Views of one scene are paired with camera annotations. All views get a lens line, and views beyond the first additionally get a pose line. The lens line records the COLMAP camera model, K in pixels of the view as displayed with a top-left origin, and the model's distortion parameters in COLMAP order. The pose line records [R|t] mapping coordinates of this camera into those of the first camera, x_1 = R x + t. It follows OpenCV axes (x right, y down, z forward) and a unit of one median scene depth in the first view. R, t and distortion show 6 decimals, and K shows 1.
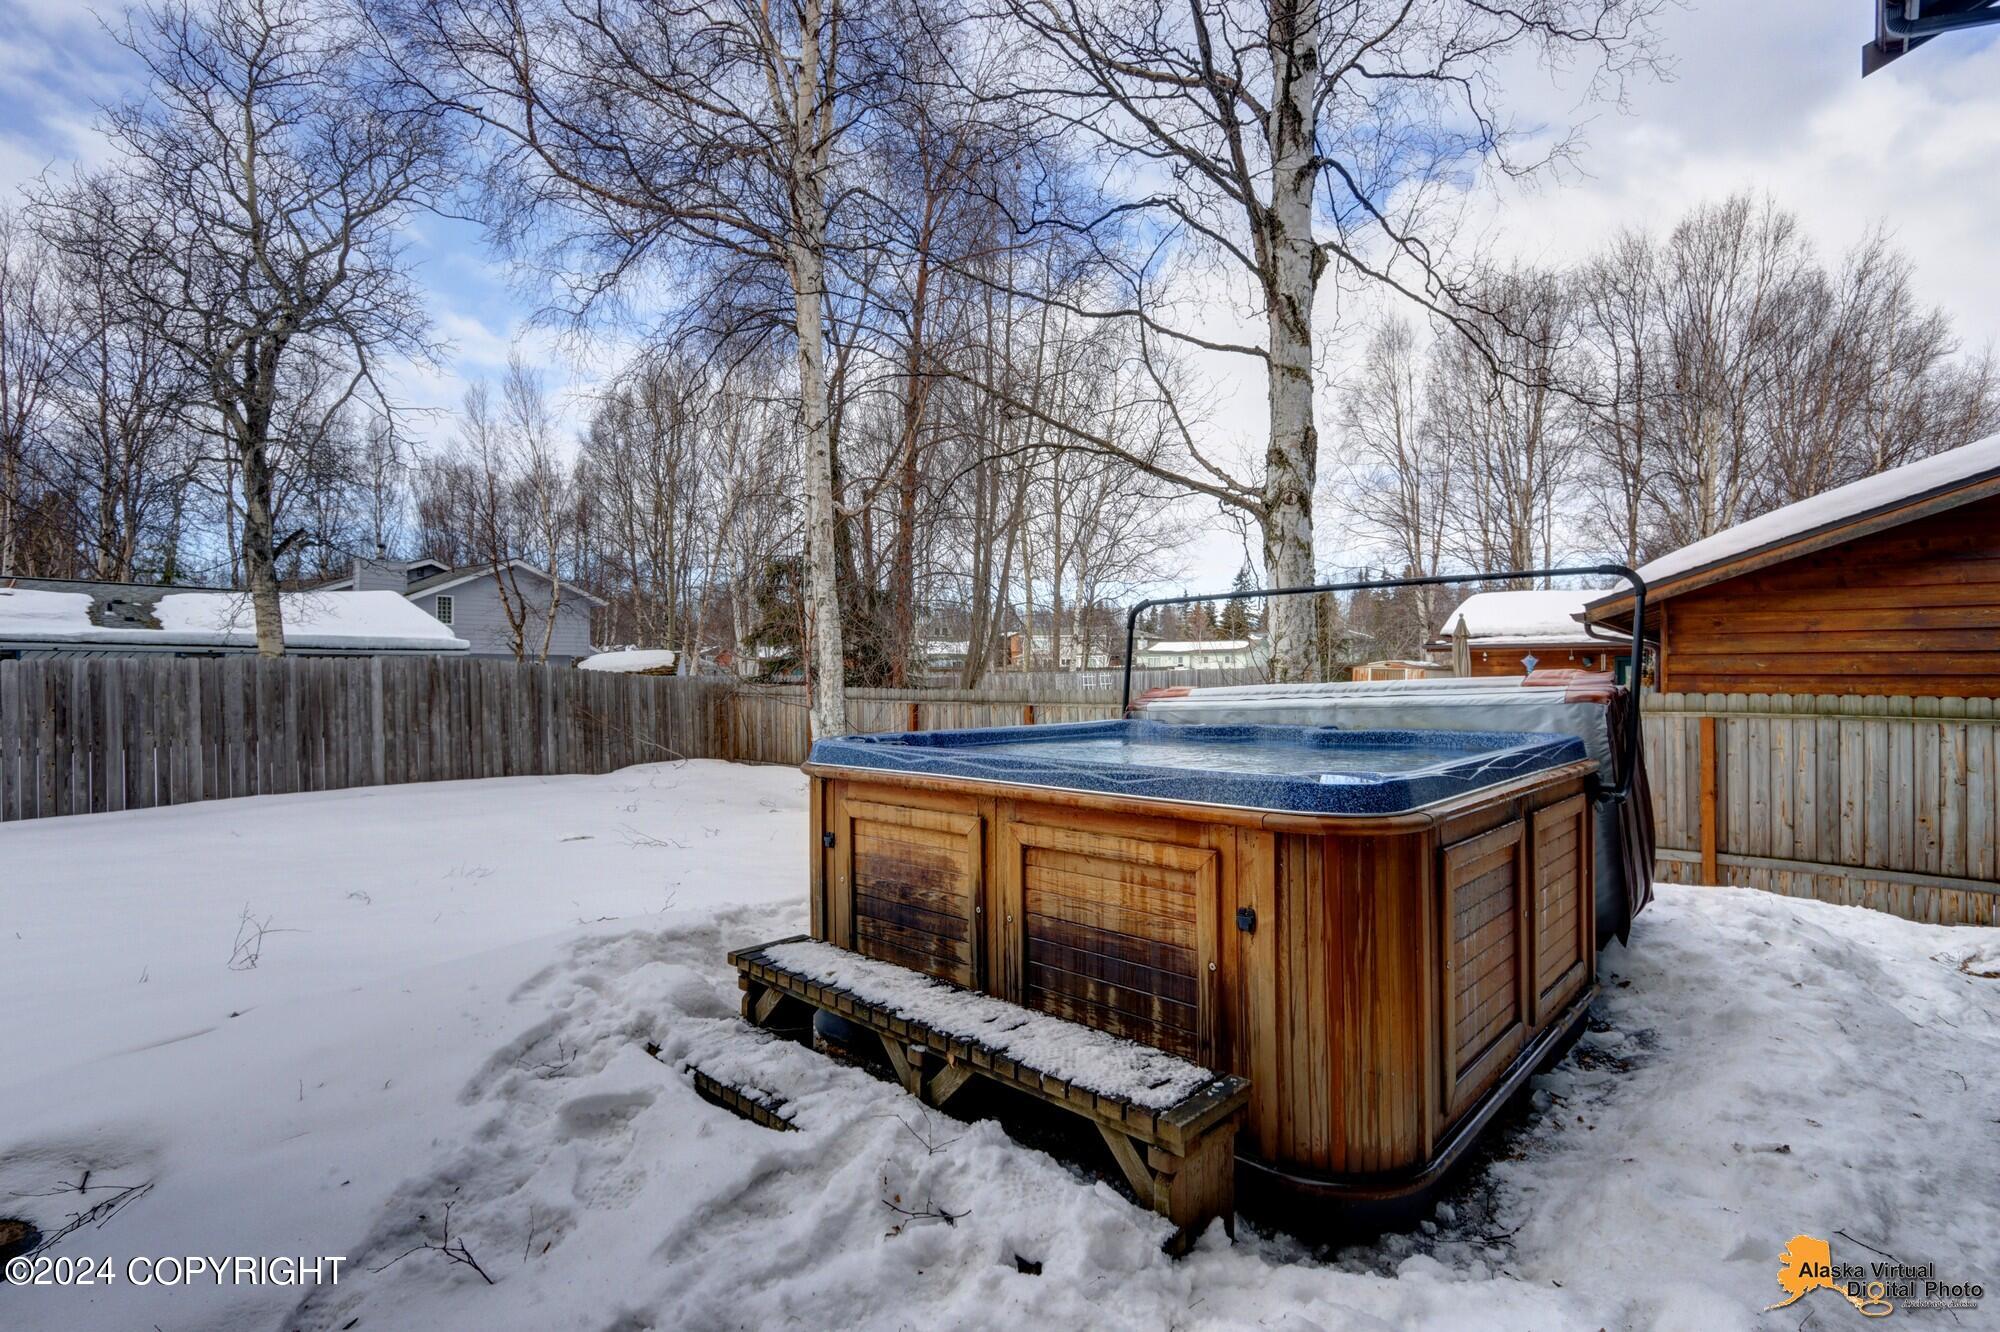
lens RADIAL K [[933.6, 0, 983.2], [0, 933.6, 675.3], [0, 0, 1]] dist [0.010839, -0.006130]
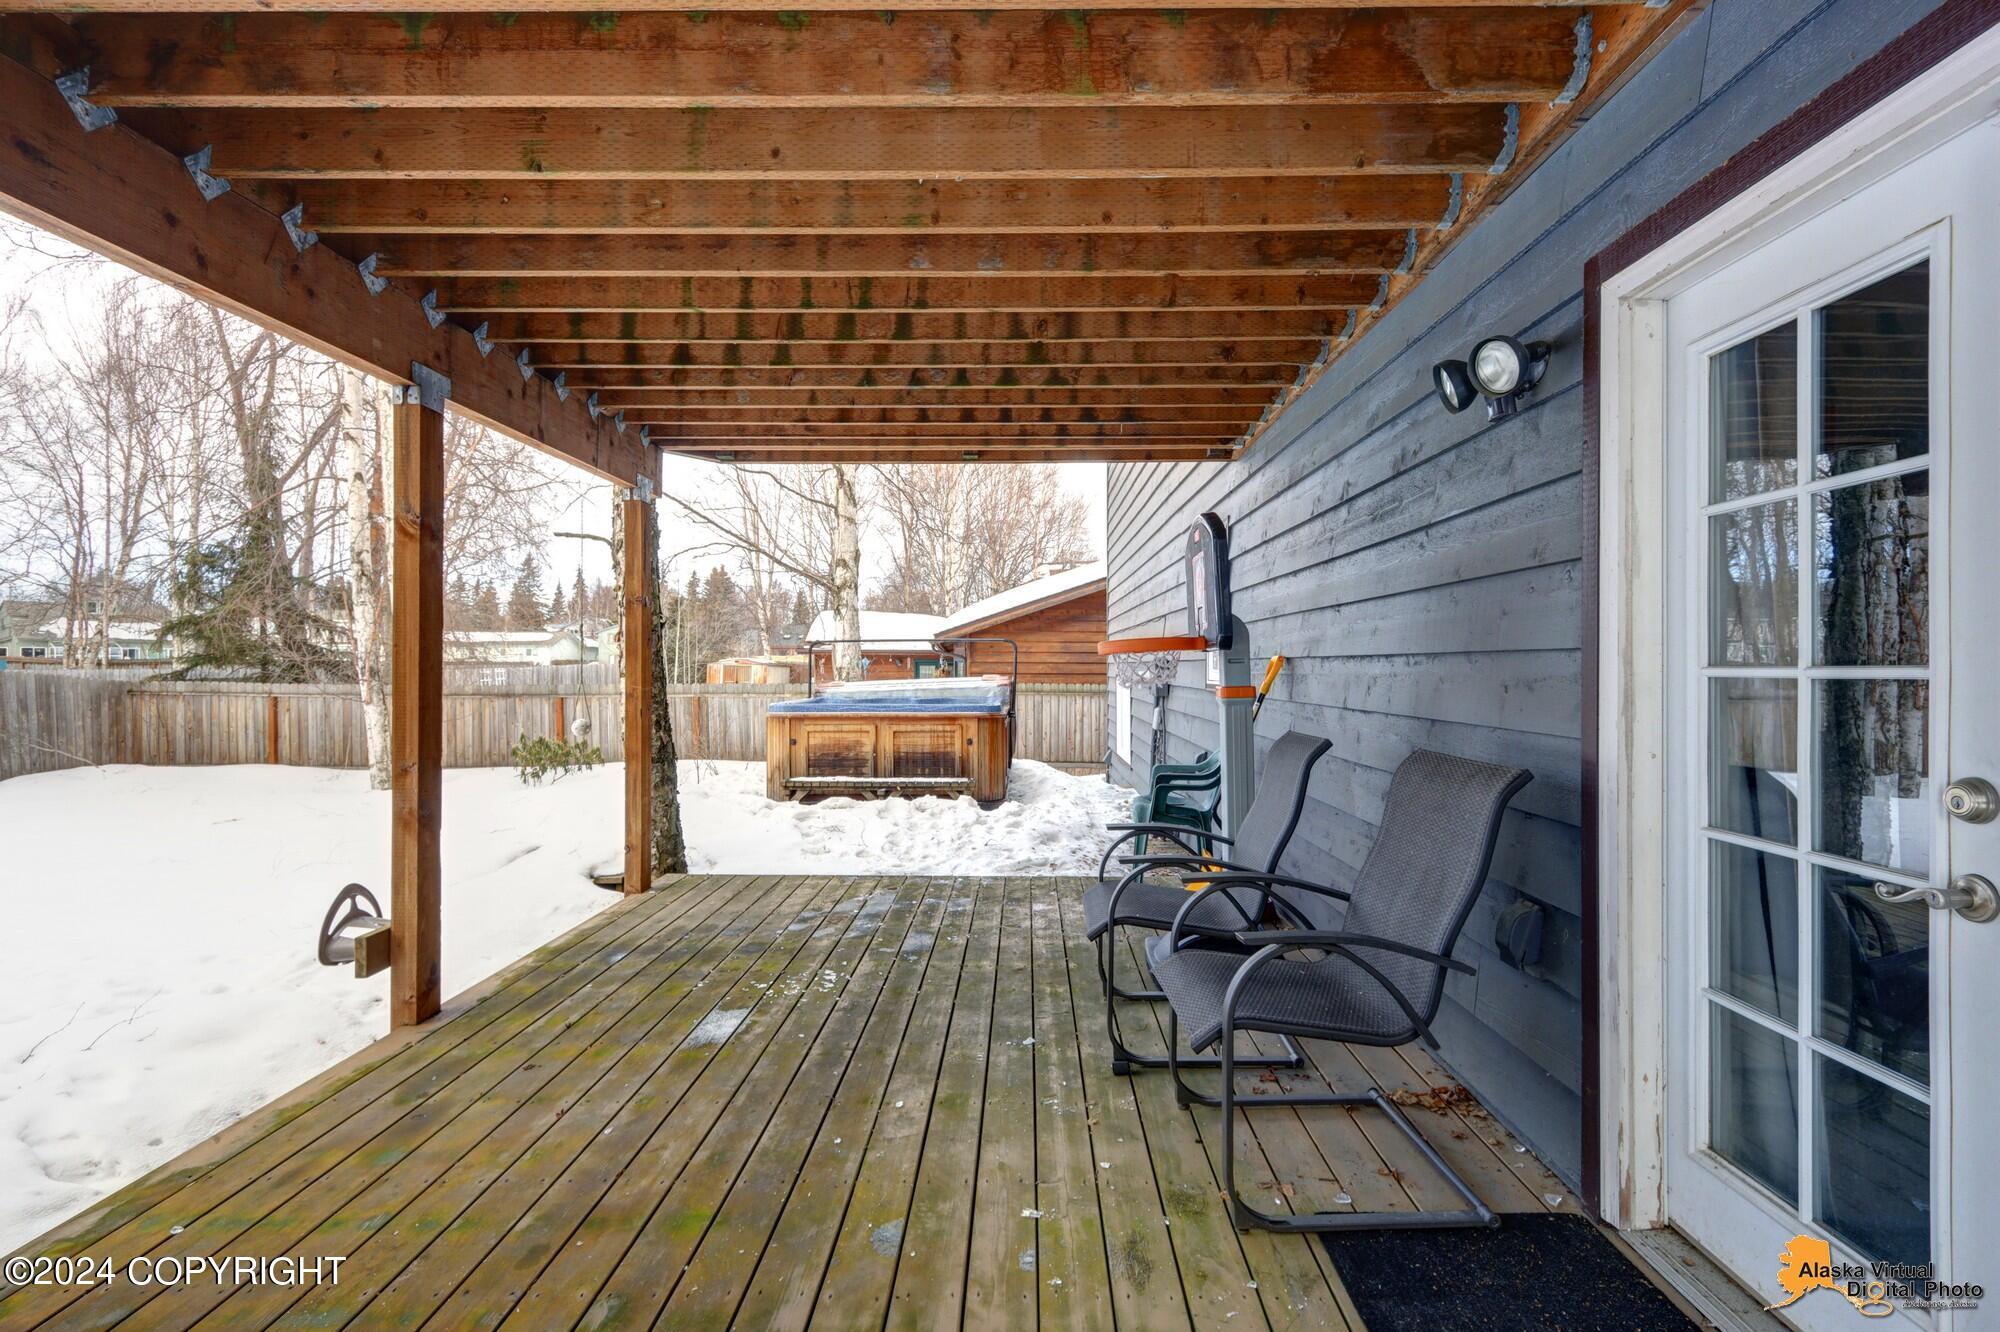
lens RADIAL K [[954.1, 0, 993.5], [0, 954.1, 660.6], [0, 0, 1]] dist [0.000397, -0.000007]
pose [[0.744997, 0.007960, 0.667020, -0.773057], [-0.002248, 0.999953, -0.009422, -0.012637], [-0.667064, 0.005519, 0.744980, -0.681779]]
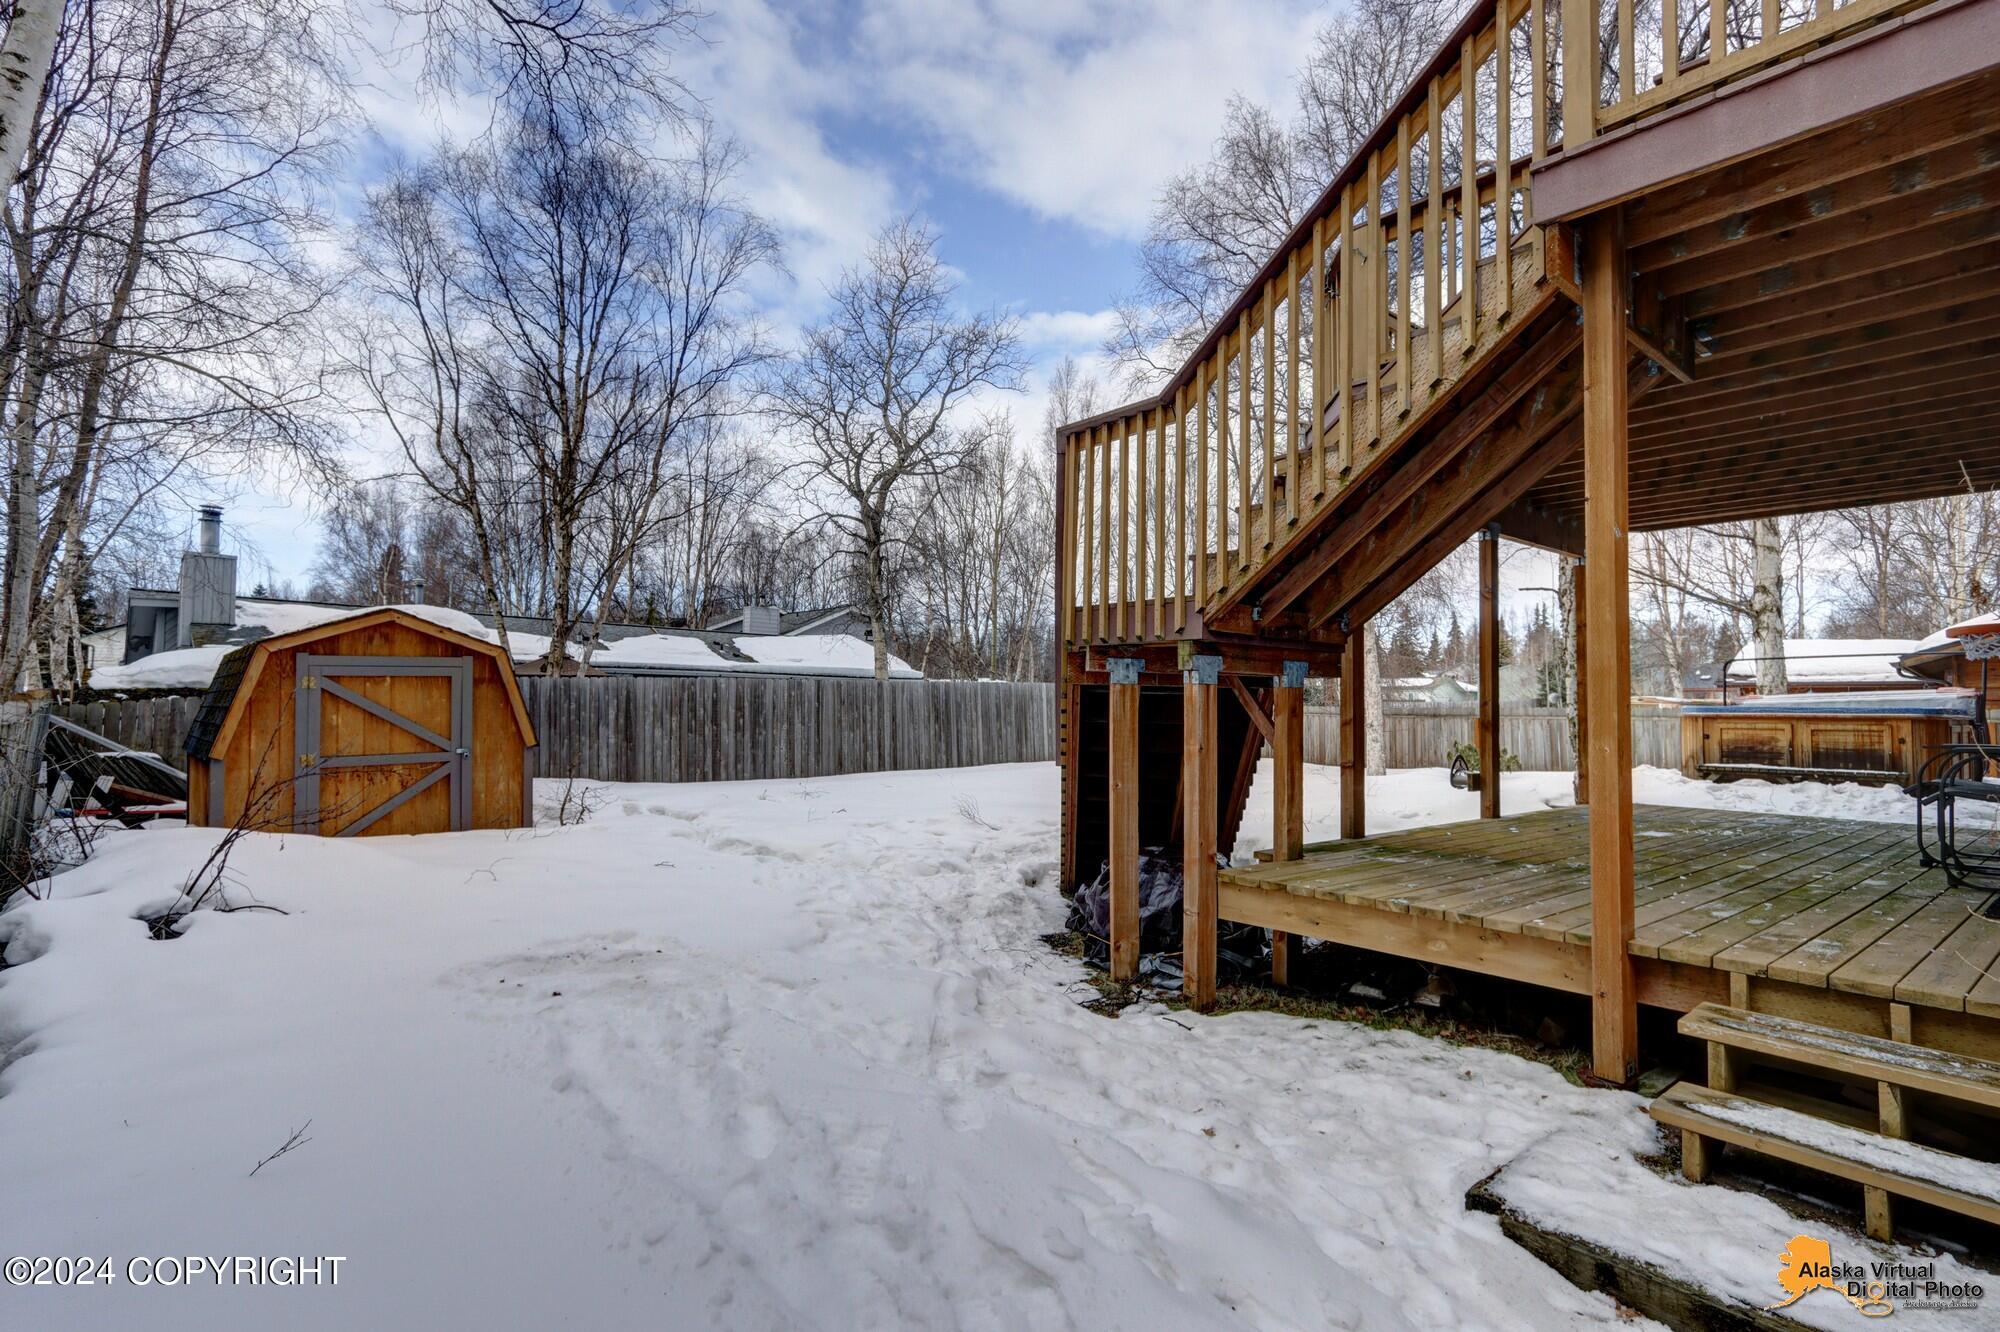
lens RADIAL K [[925.7, 0, 1001.8], [0, 925.7, 672.4], [0, 0, 1]] dist [0.000328, -0.000553]
pose [[0.991035, 0.008690, -0.133320, -1.099053], [-0.014015, 0.999139, -0.039060, 0.058216], [0.132866, 0.040578, 0.990303, -1.275502]]
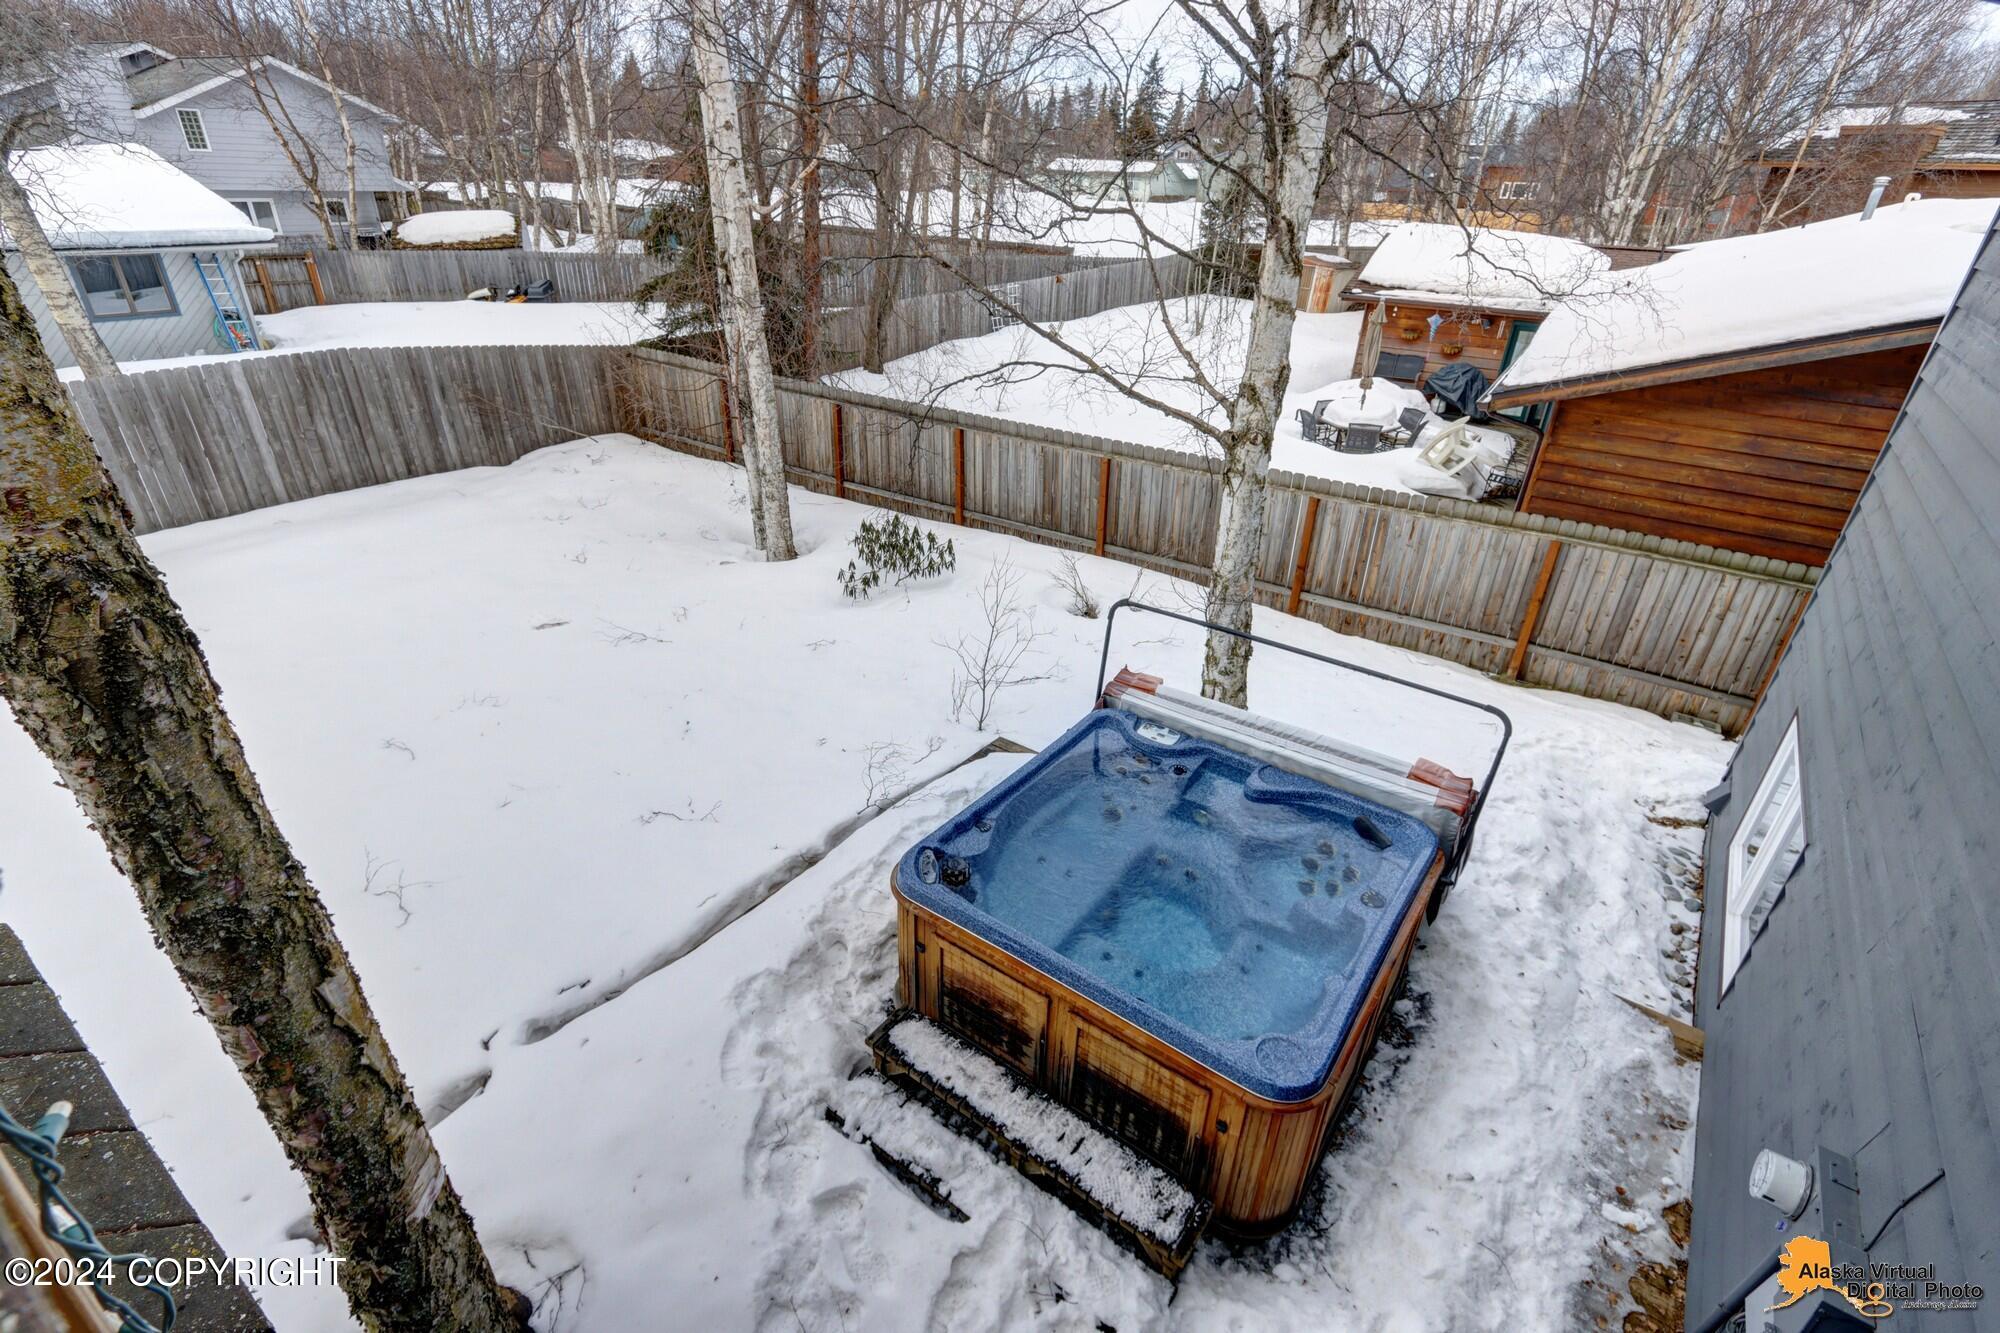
lens RADIAL K [[933.6, 0, 983.2], [0, 933.6, 675.8], [0, 0, 1]] dist [0.010839, -0.006130]
pose [[0.992090, -0.027383, 0.122504, -0.119283], [-0.033437, 0.883009, 0.468164, -0.434983], [-0.120992, -0.468557, 0.875109, -0.028293]]
